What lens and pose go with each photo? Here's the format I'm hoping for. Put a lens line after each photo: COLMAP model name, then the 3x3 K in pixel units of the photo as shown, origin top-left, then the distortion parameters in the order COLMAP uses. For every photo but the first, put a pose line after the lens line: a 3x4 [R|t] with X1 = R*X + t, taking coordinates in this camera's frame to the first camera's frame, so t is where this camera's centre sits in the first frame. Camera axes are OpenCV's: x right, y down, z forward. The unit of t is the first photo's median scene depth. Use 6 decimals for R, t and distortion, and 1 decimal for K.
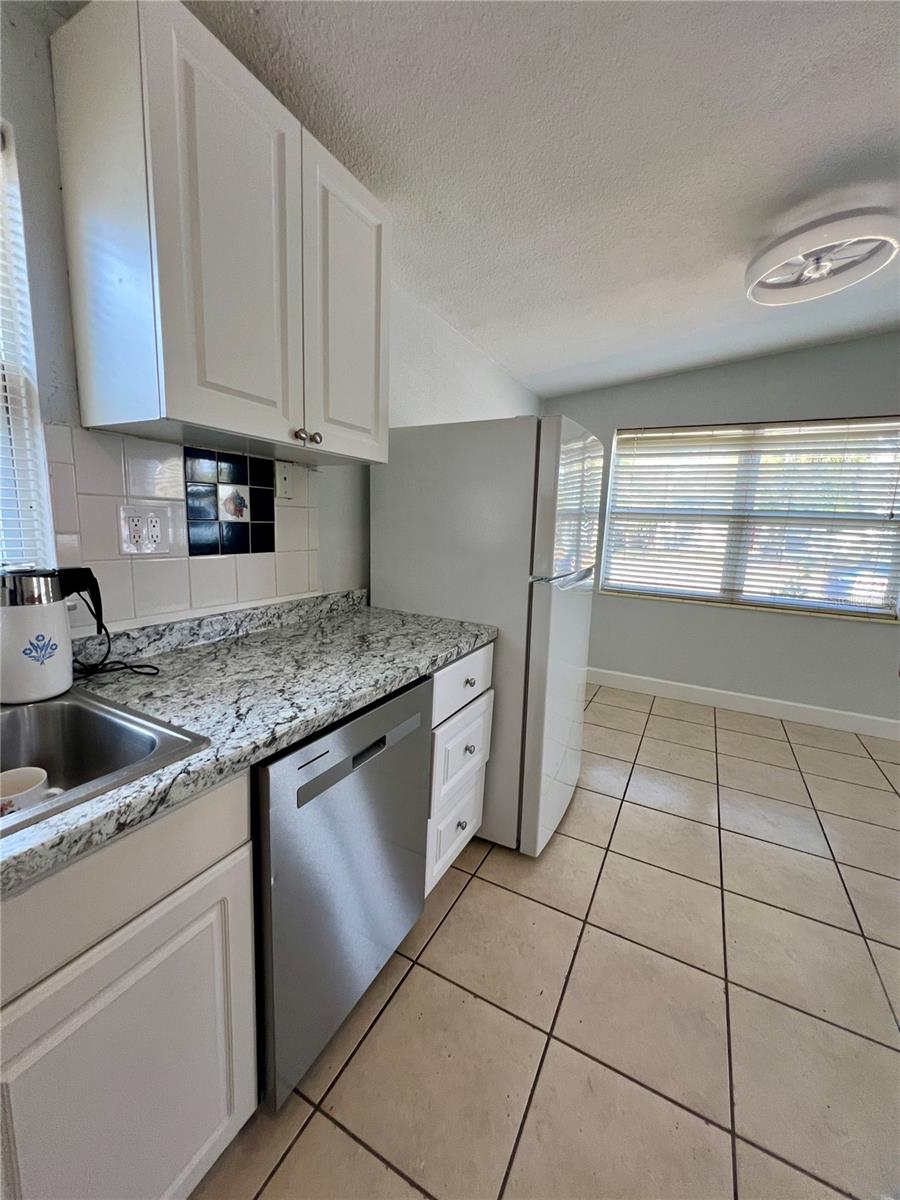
lens RADIAL K [[479.1, 0, 450.5], [0, 479.1, 602.8], [0, 0, 1]] dist [-0.002669, 0.000753]
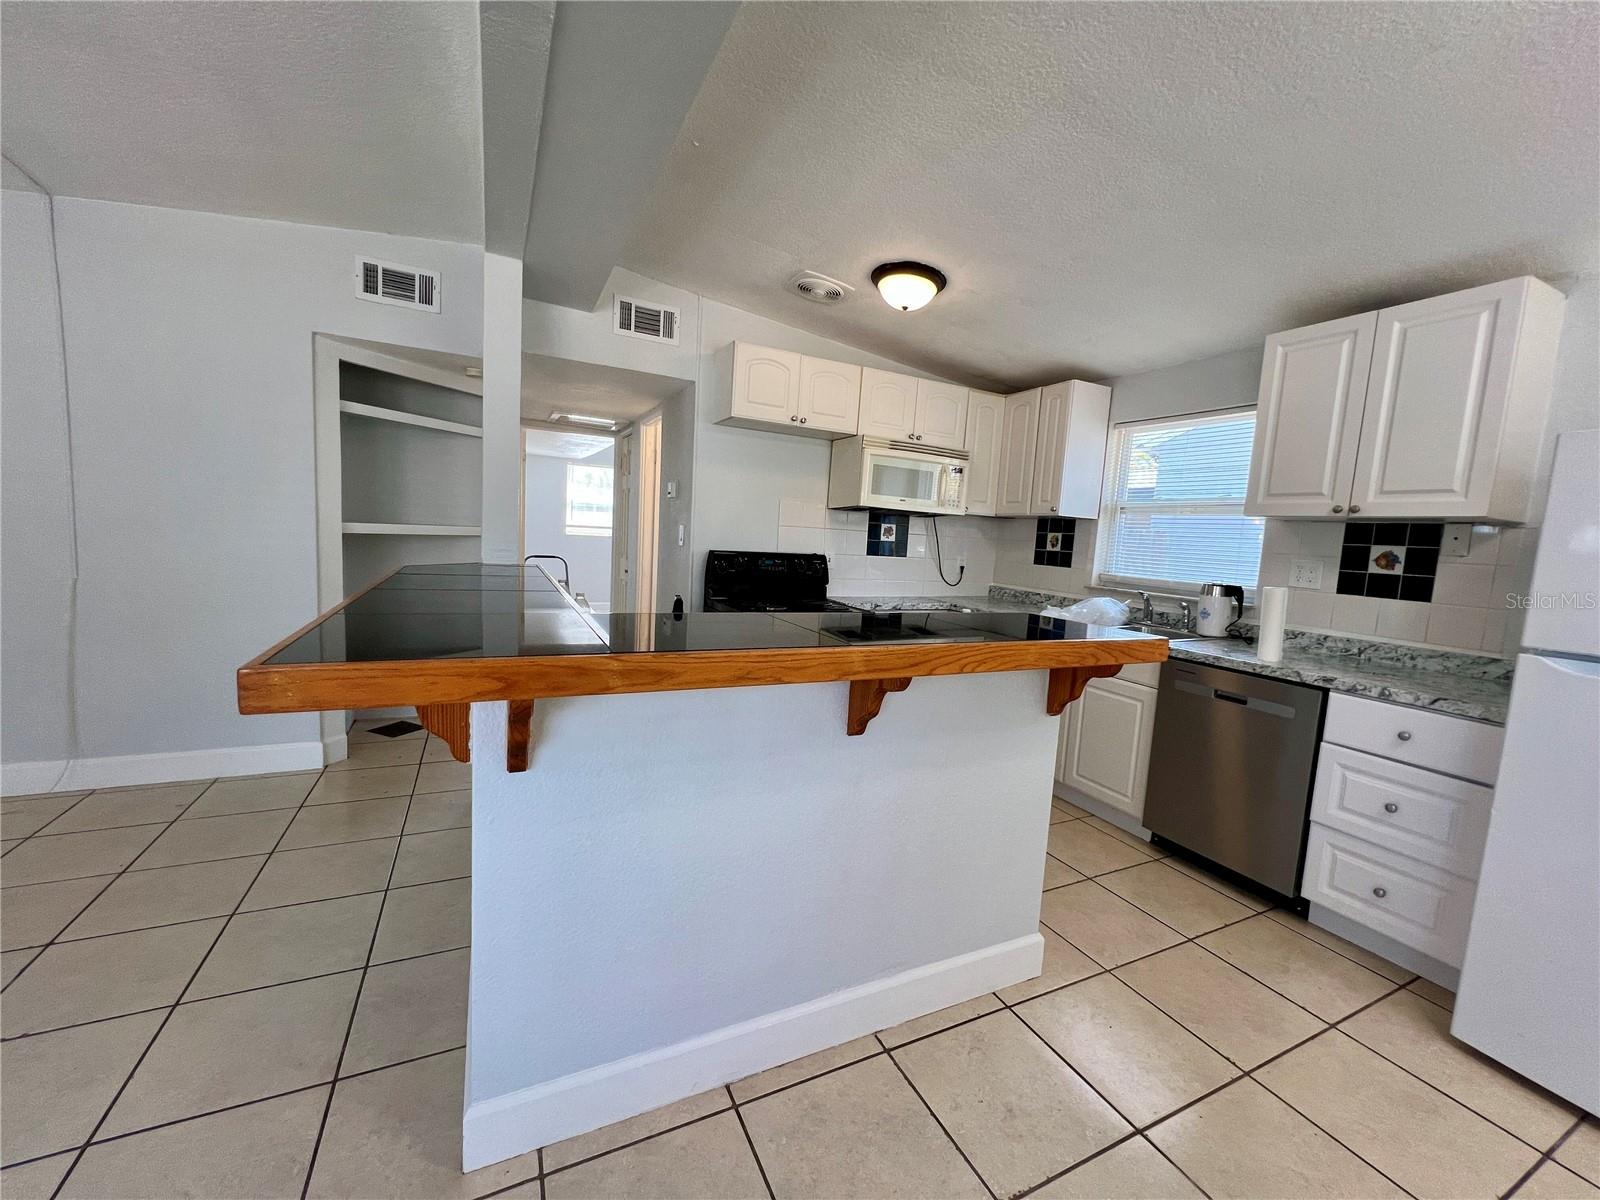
lens RADIAL K [[638.8, 0, 801.2], [0, 638.8, 603.5], [0, 0, 1]] dist [-0.002669, 0.000753]
pose [[-0.588685, 0.016782, -0.808188, 1.871764], [-0.214650, 0.960648, 0.176299, -0.054991], [0.779343, 0.277262, -0.561917, 0.752878]]
